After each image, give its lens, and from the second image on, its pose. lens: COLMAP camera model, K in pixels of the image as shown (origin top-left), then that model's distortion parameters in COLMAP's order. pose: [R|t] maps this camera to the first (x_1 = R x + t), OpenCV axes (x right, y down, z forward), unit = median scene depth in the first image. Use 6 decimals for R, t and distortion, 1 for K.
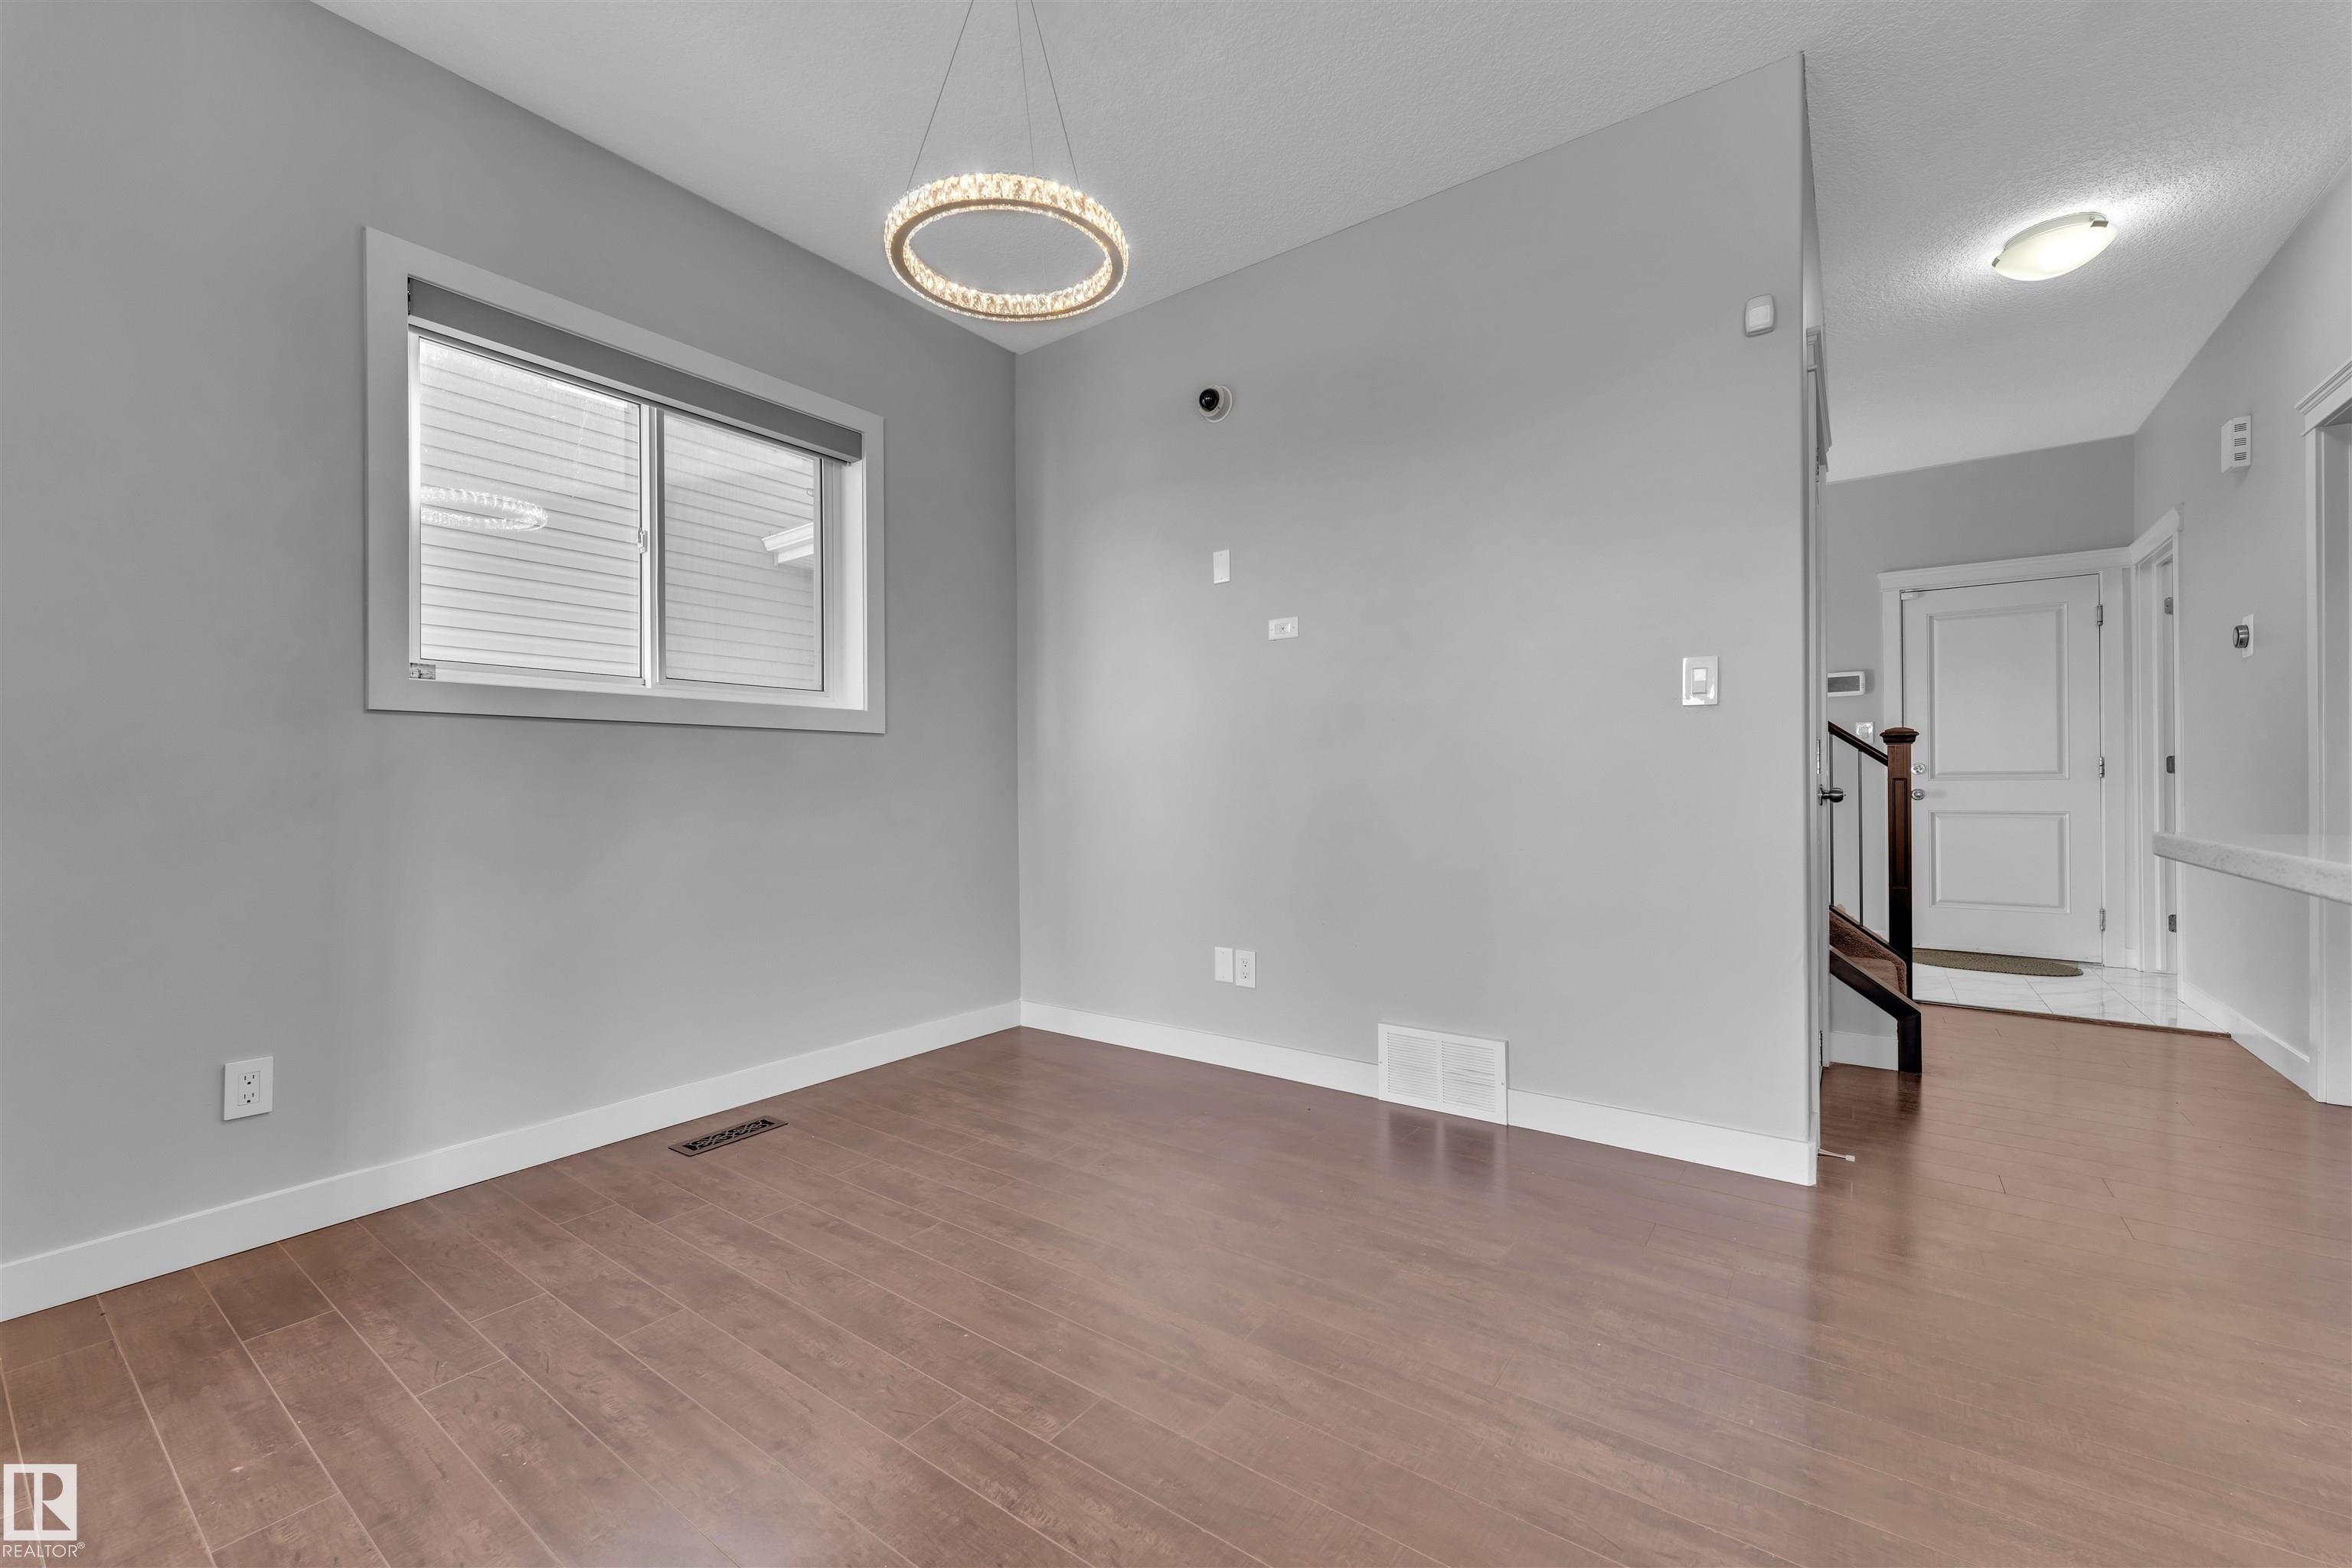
lens RADIAL K [[938.4, 0, 1175.6], [0, 938.4, 780.1], [0, 0, 1]] dist [-0.002829, -0.000164]
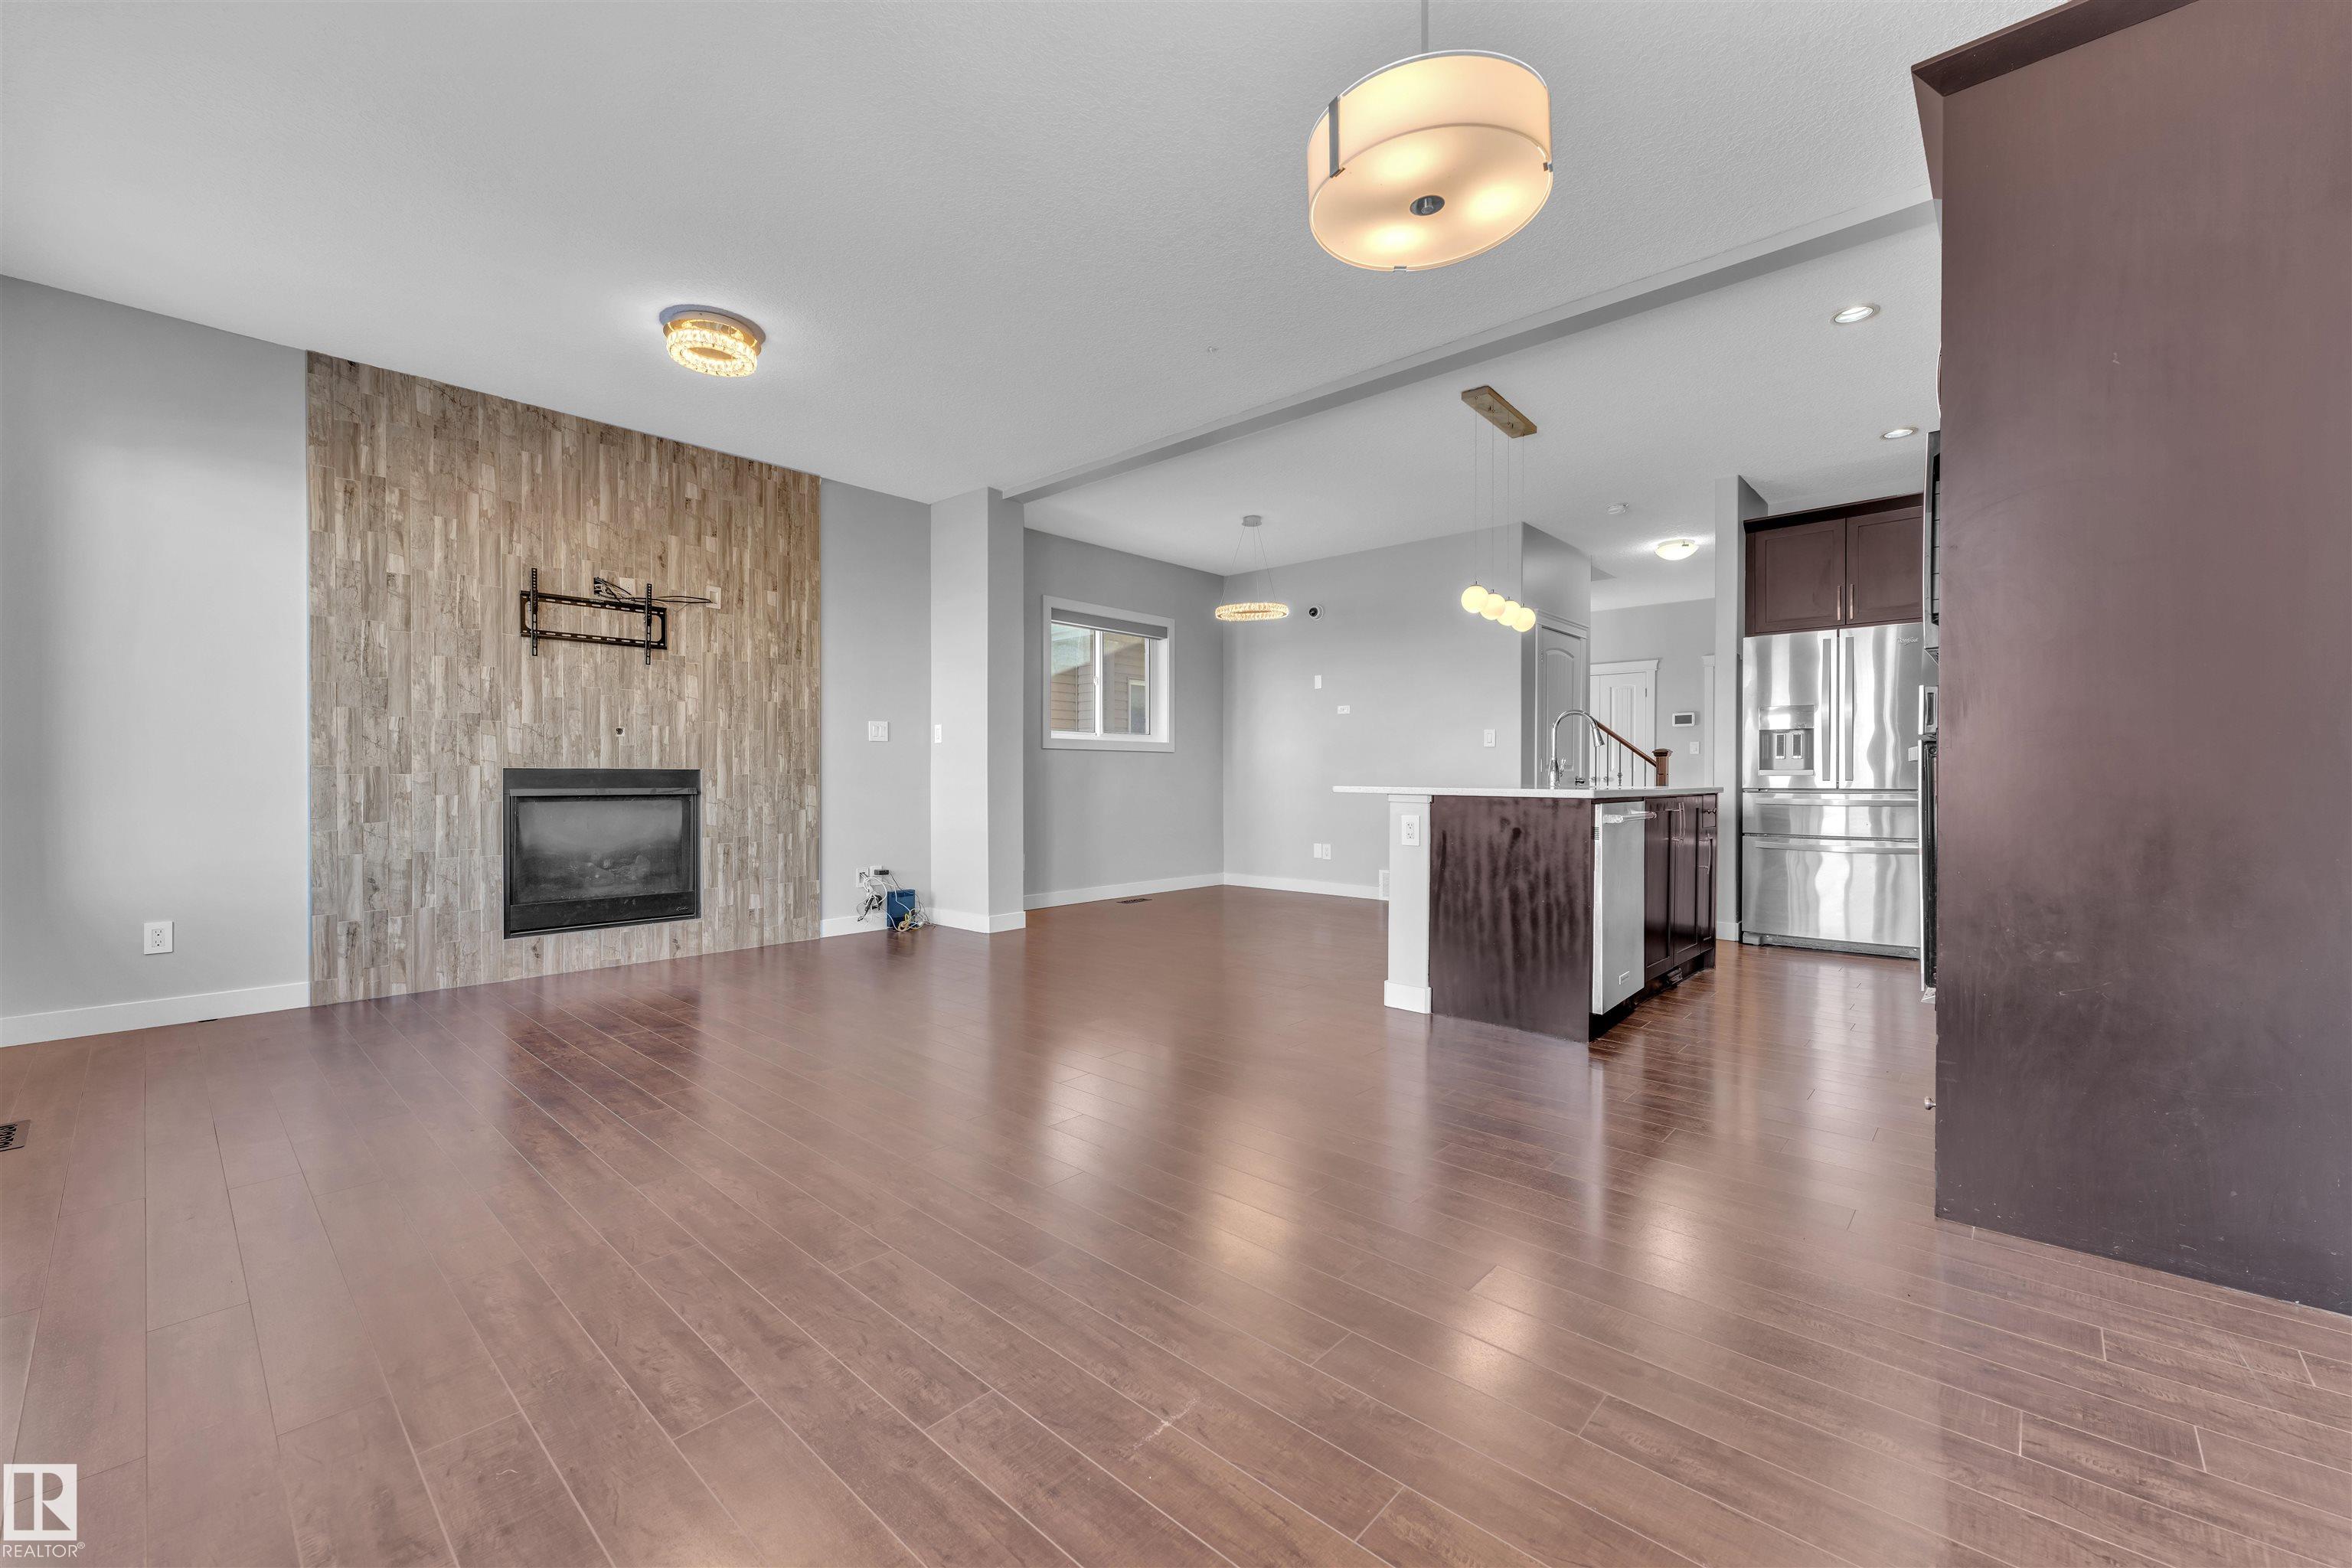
lens RADIAL K [[938.4, 0, 1164.3], [0, 938.4, 784.8], [0, 0, 1]] dist [-0.002829, -0.000164]
pose [[0.992893, 0.006889, -0.118812, -0.053034], [-0.005598, 0.999922, 0.011191, 0.006054], [0.118879, -0.010446, 0.992854, -1.390479]]
